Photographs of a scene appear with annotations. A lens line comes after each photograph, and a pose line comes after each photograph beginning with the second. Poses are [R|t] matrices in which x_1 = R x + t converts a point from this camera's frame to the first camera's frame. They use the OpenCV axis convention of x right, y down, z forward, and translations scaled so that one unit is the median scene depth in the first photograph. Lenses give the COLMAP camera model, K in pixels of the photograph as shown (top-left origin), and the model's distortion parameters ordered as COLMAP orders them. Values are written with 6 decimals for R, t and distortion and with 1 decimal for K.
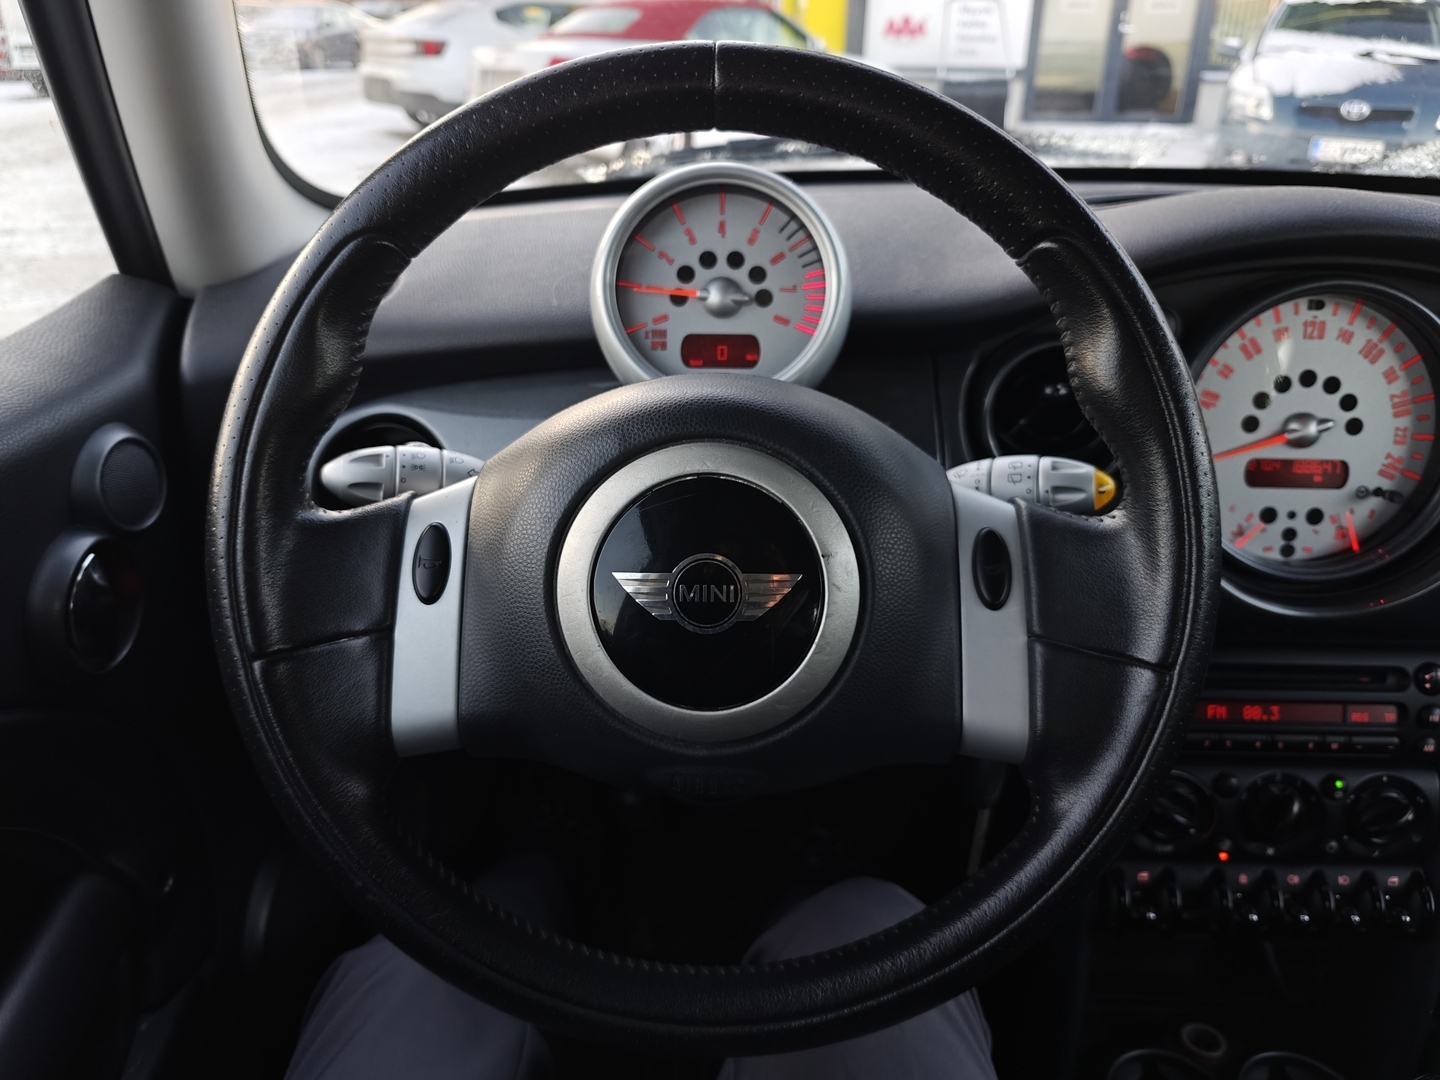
lens RADIAL K [[1035.2, 0, 717.6], [0, 1035.2, 533.5], [0, 0, 1]] dist [0.013104, -0.009952]
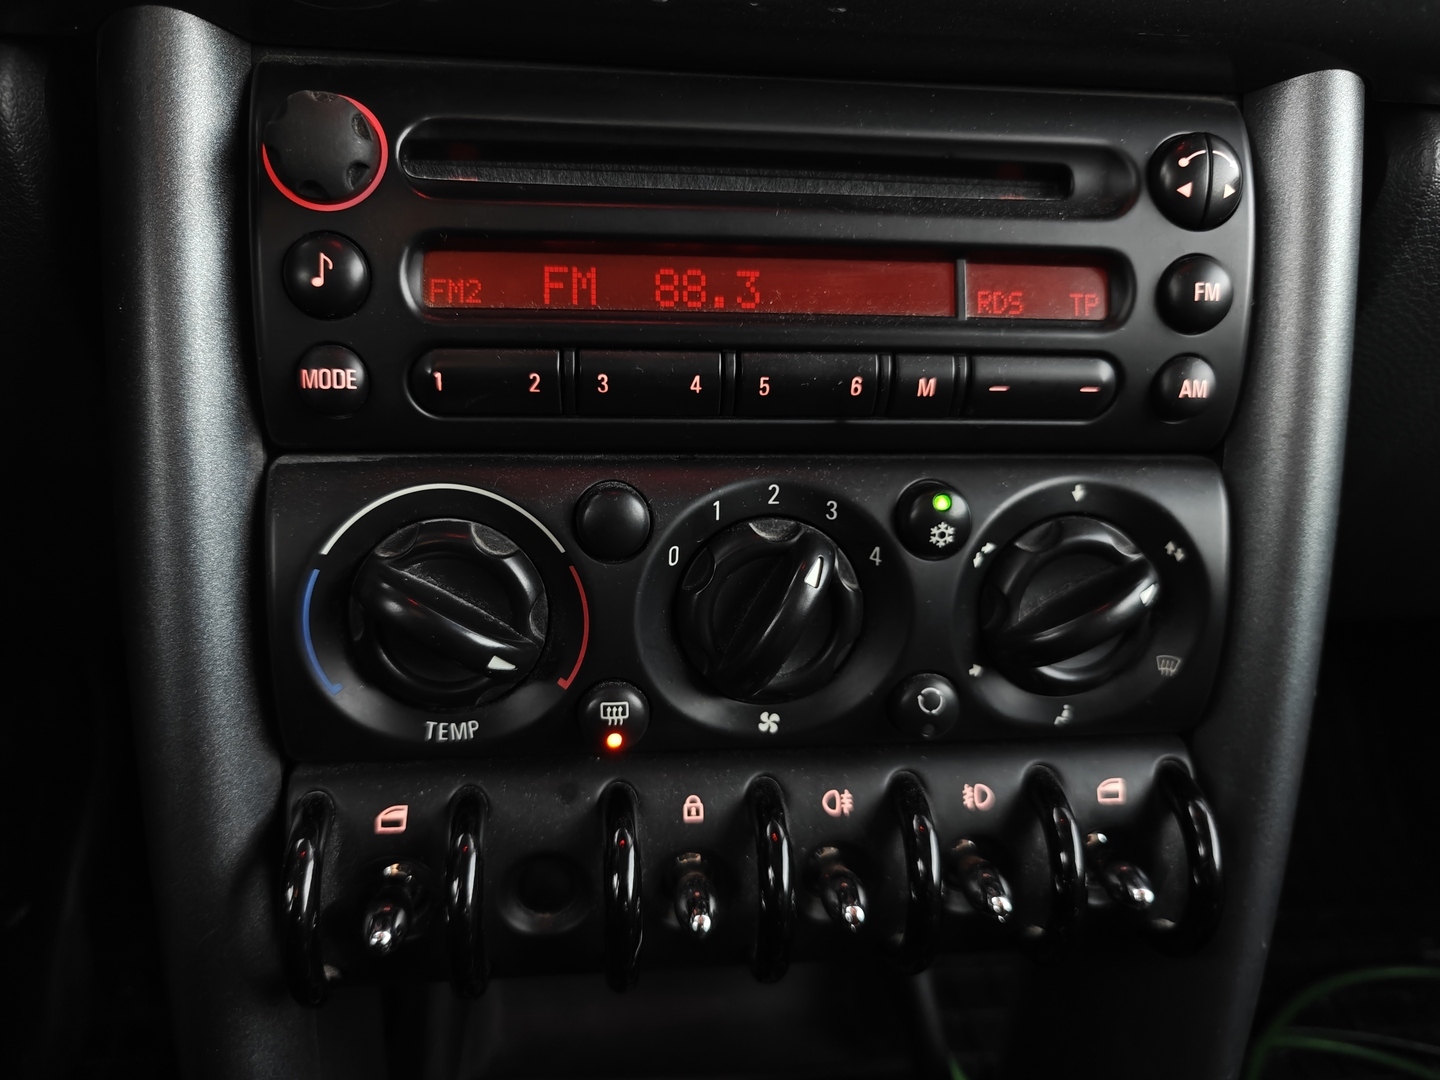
lens RADIAL K [[1035.2, 0, 721.0], [0, 1035.2, 547.8], [0, 0, 1]] dist [0.013104, -0.009952]
pose [[0.992175, -0.024216, 0.122487, 0.497192], [0.021554, 0.999503, 0.023015, 0.250629], [-0.122984, -0.020195, 0.992203, 0.695246]]
